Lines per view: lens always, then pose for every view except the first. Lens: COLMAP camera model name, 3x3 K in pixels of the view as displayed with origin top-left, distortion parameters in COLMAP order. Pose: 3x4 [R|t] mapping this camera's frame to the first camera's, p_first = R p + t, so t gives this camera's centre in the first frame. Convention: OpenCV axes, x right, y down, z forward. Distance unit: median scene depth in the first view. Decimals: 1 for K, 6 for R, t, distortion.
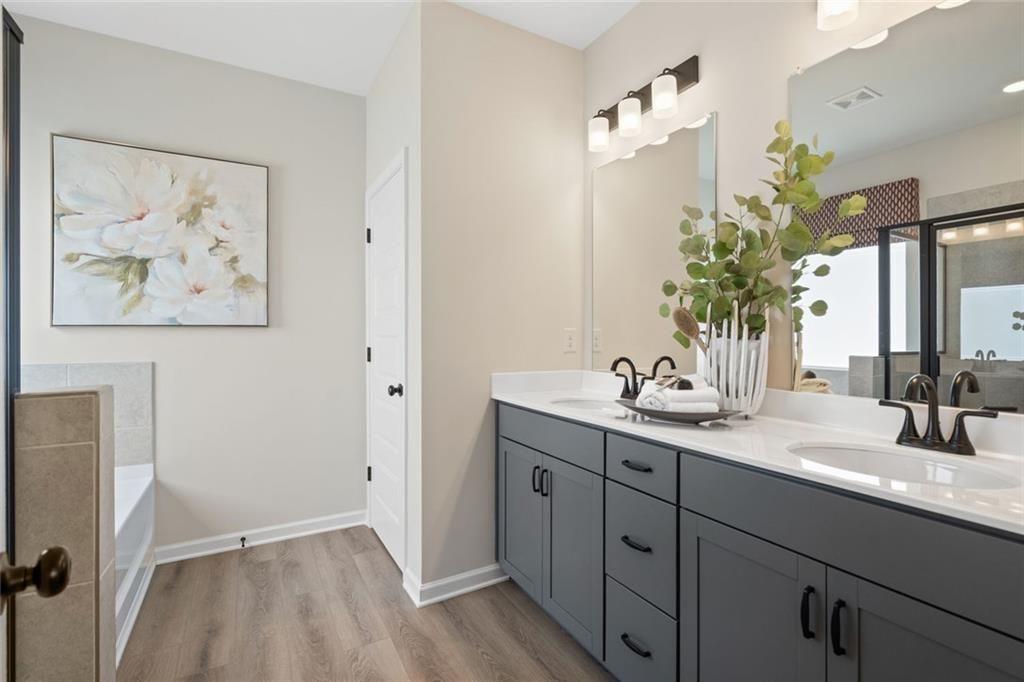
lens RADIAL K [[480.0, 0, 516.6], [0, 480.0, 337.2], [0, 0, 1]] dist [-0.000327, -0.000675]
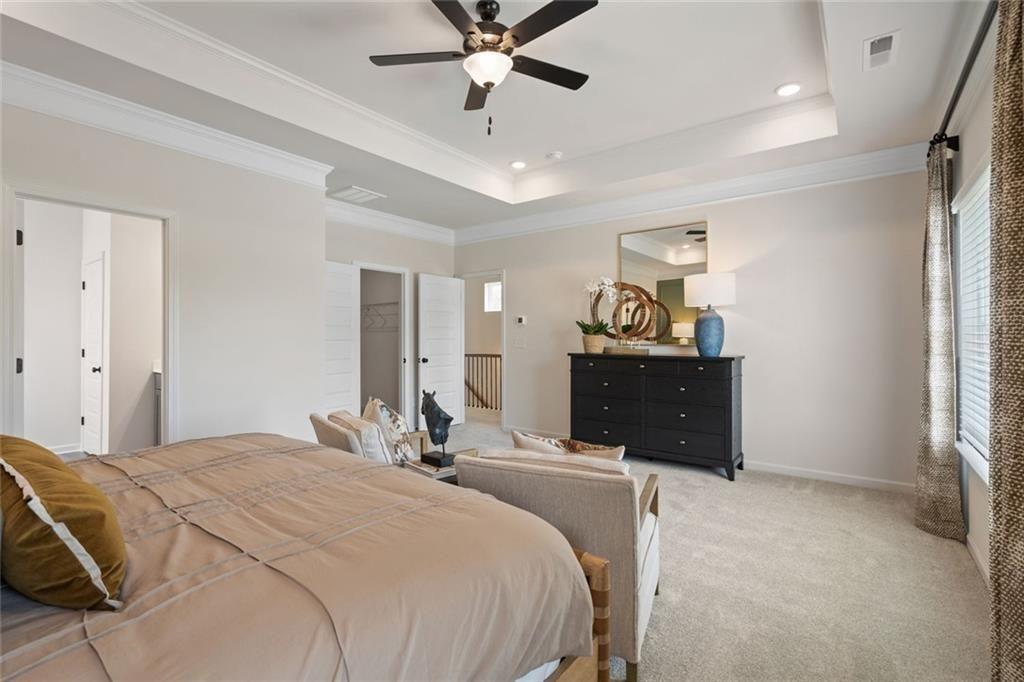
lens RADIAL K [[480.0, 0, 508.3], [0, 480.0, 338.7], [0, 0, 1]] dist [-0.000327, -0.000675]
pose [[0.919468, 0.000376, 0.393164, 0.206069], [0.001995, 0.999982, -0.005623, -0.002033], [-0.393159, 0.005955, 0.919451, -0.579472]]
